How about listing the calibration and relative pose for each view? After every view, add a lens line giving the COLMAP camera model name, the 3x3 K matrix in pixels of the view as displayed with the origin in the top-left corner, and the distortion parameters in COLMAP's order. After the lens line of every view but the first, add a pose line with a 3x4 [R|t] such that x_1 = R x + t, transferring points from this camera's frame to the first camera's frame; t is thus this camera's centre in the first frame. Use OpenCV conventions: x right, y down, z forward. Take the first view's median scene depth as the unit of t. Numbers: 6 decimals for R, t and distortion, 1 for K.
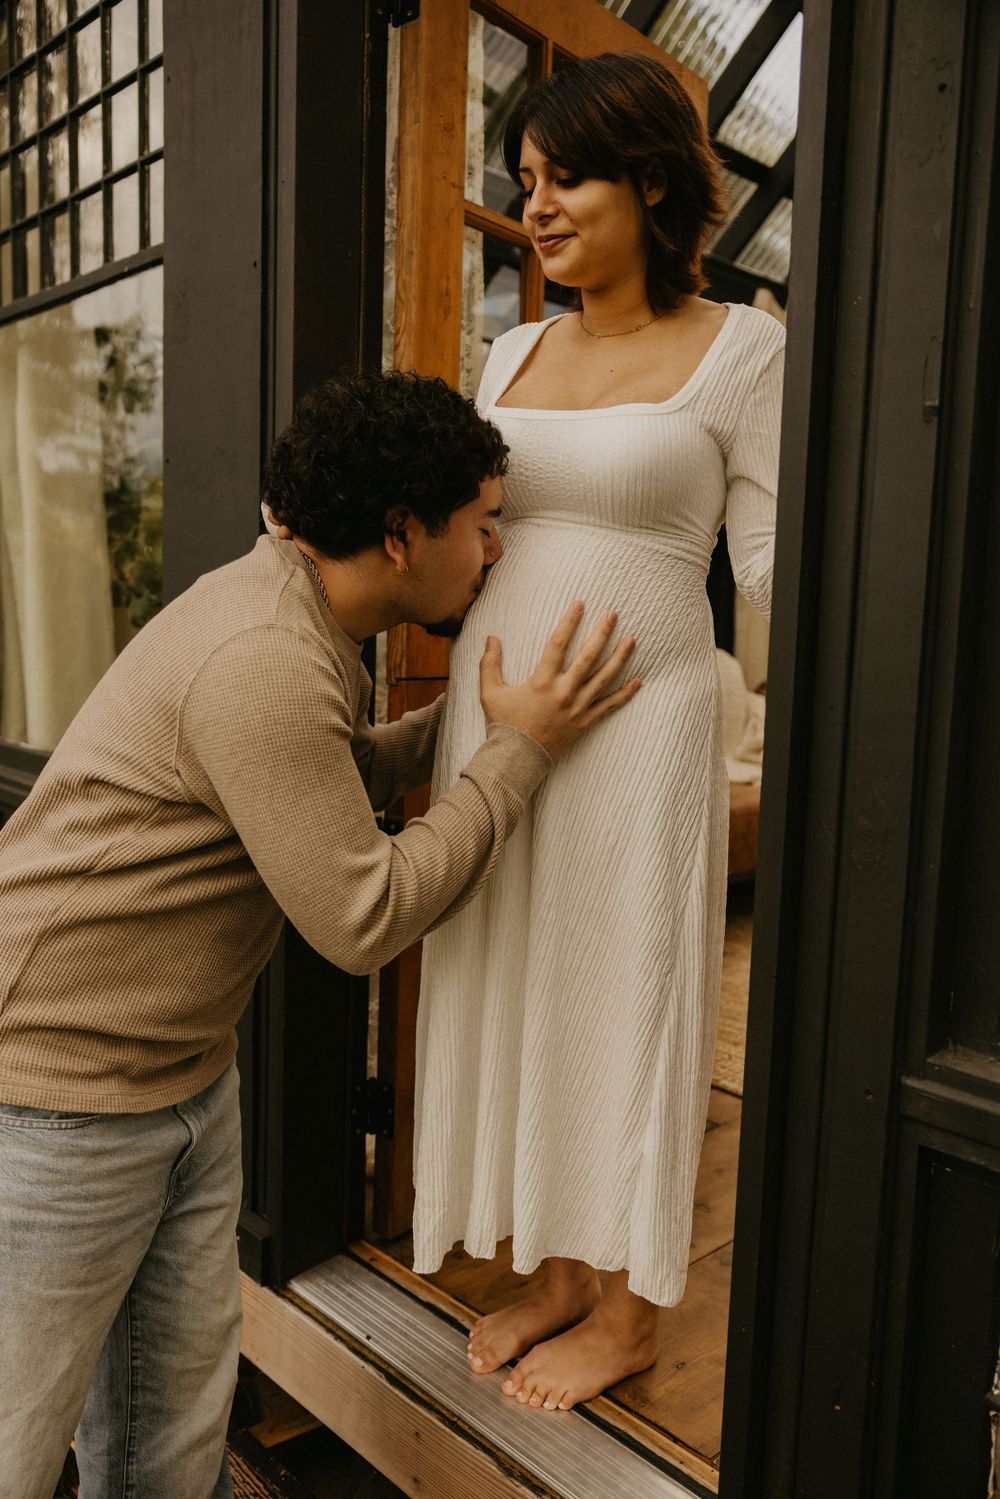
lens RADIAL K [[1203.4, 0, 495.2], [0, 1203.4, 748.4], [0, 0, 1]] dist [-0.008345, 0.003461]
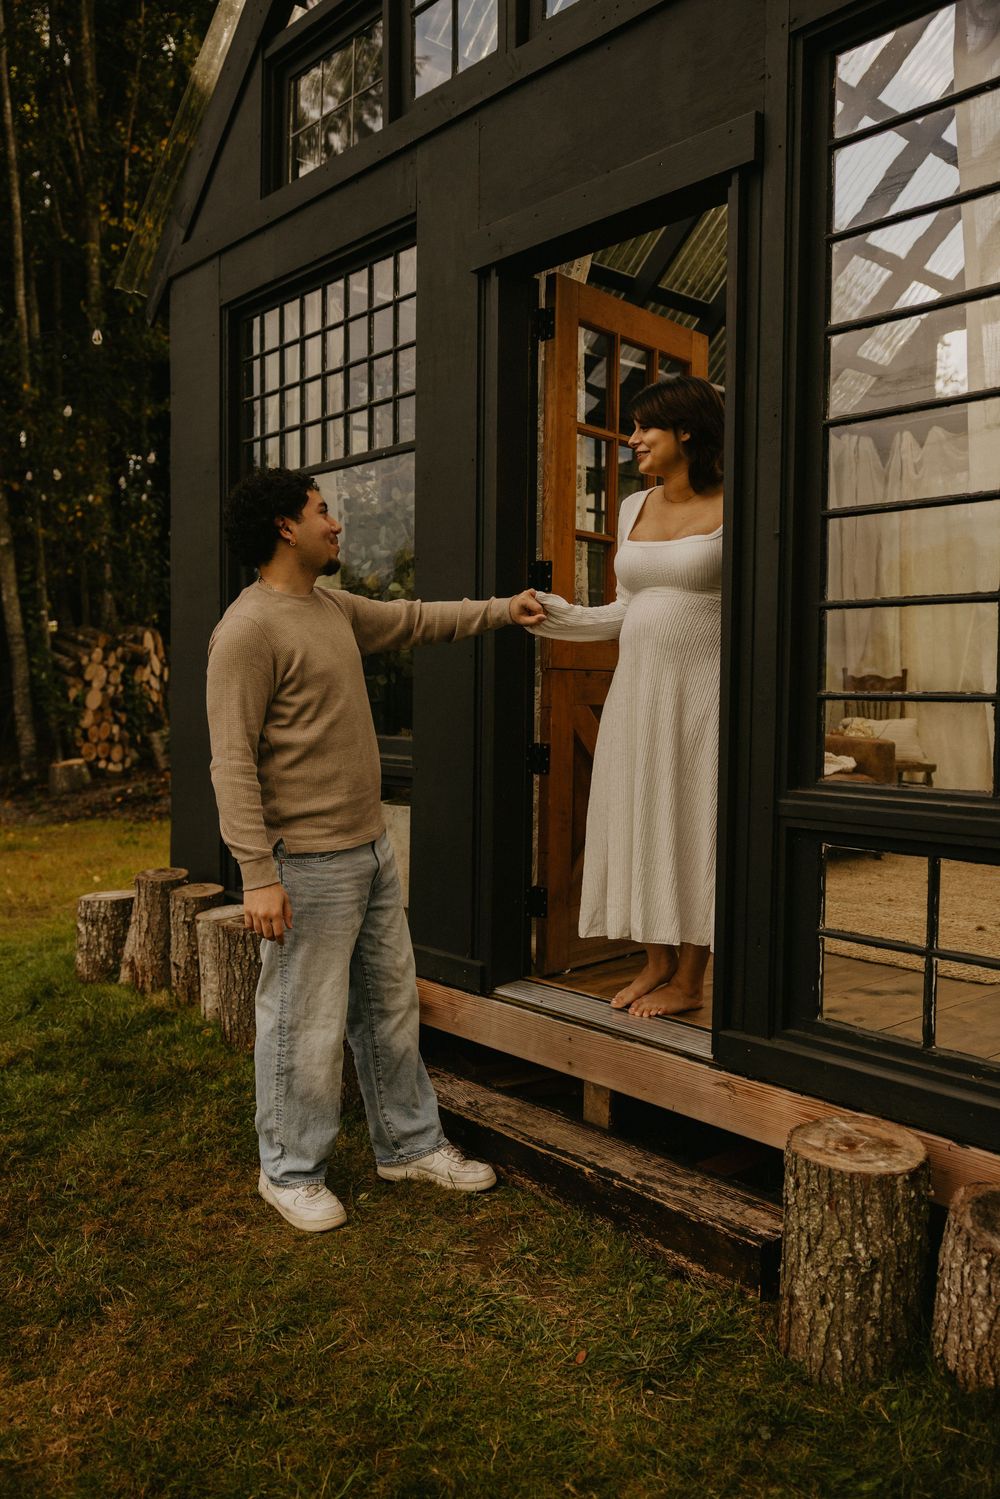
lens RADIAL K [[1203.4, 0, 497.0], [0, 1203.4, 754.7], [0, 0, 1]] dist [-0.008345, 0.003461]
pose [[0.998755, -0.018164, -0.046464, -0.077727], [0.015221, 0.997902, -0.062923, 0.207176], [0.047509, 0.062138, 0.996936, -0.948939]]
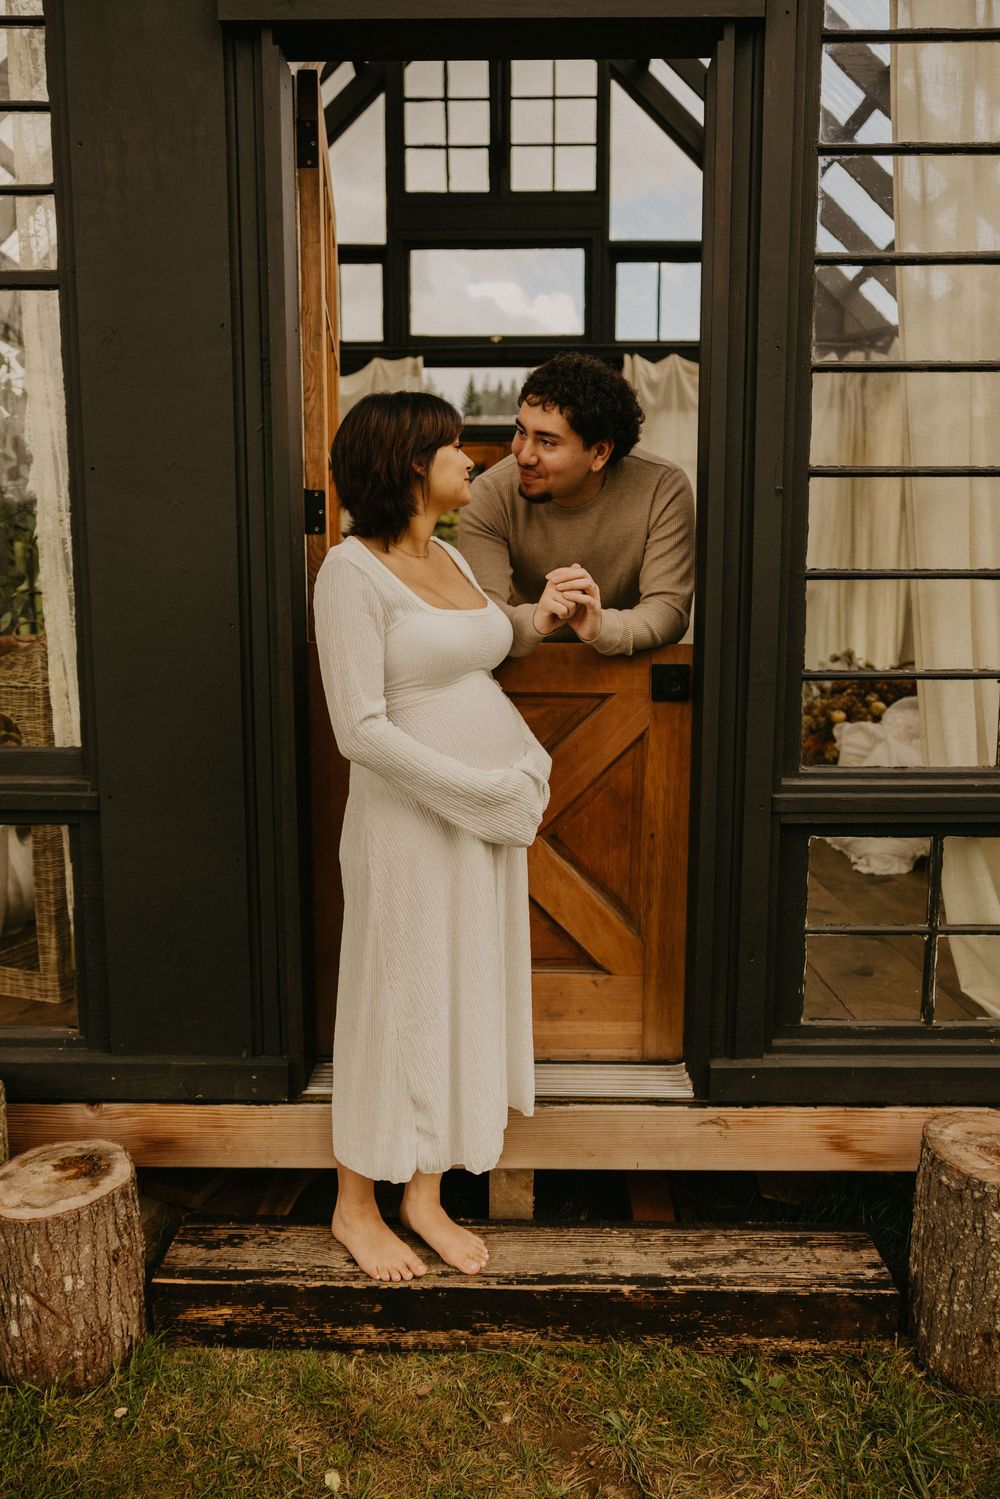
lens RADIAL K [[1069.7, 0, 492.5], [0, 1069.7, 745.4], [0, 0, 1]] dist [-0.006830, -0.006554]
pose [[0.699000, -0.121284, 0.704762, -0.873027], [0.104075, 0.992274, 0.067539, -0.000135], [-0.707508, 0.026138, 0.706222, -0.009990]]
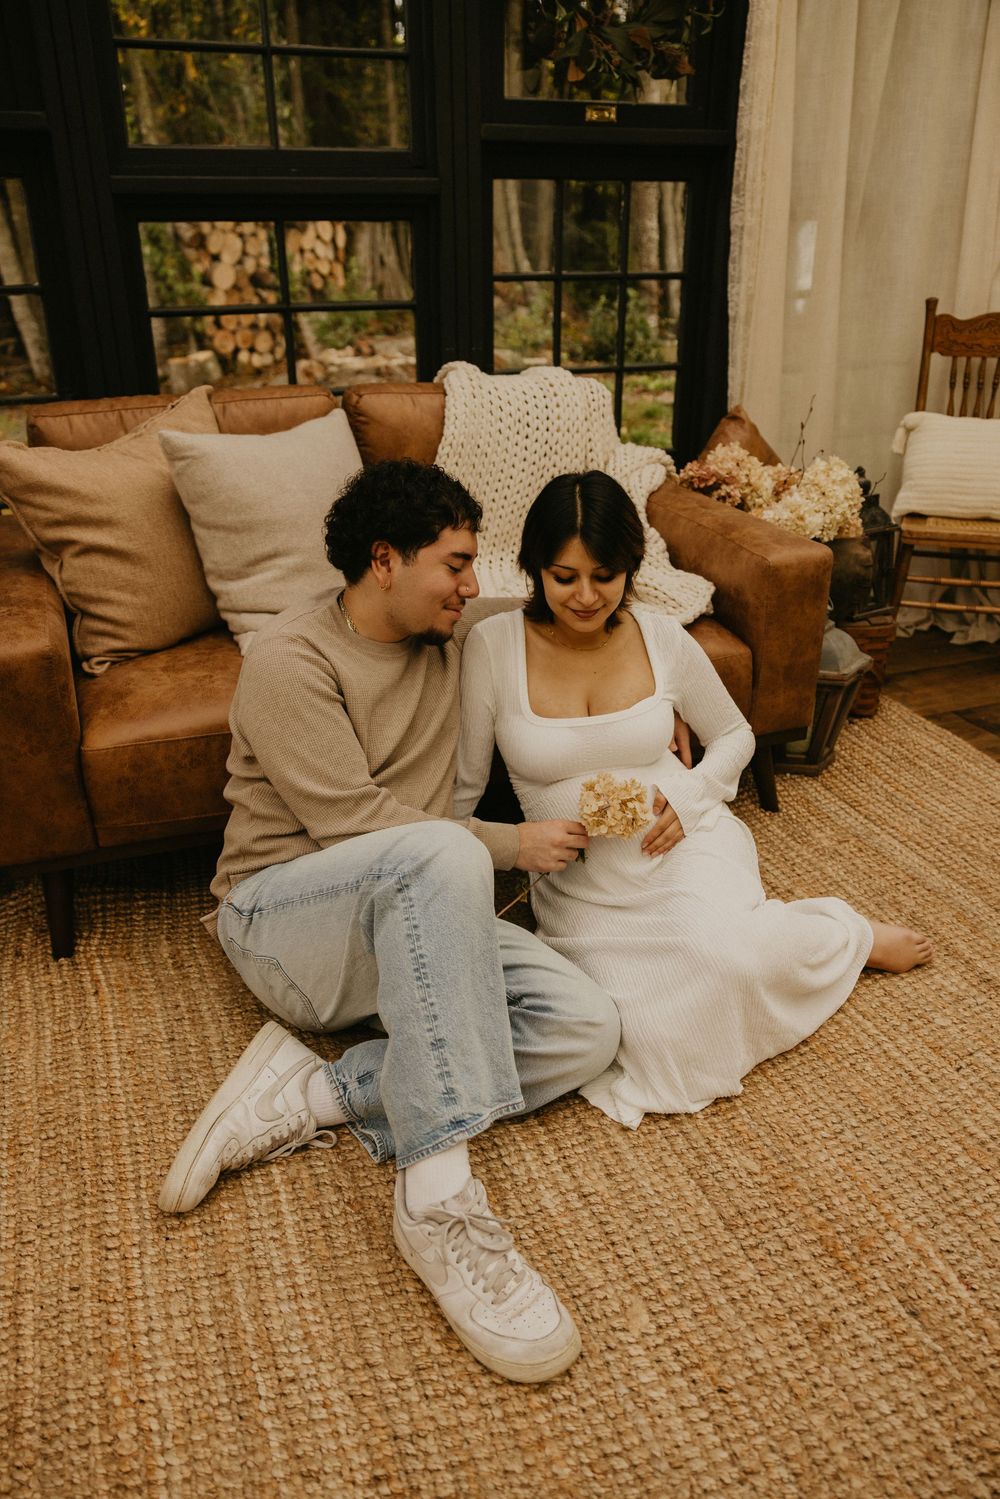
lens RADIAL K [[1115.1, 0, 499.8], [0, 1115.1, 749.1], [0, 0, 1]] dist [0.011292, -0.000124]
pose [[0.926410, 0.128699, -0.353839, 1.026765], [-0.010704, 0.948390, 0.316926, -0.213200], [0.376365, -0.289816, 0.879975, 1.191594]]
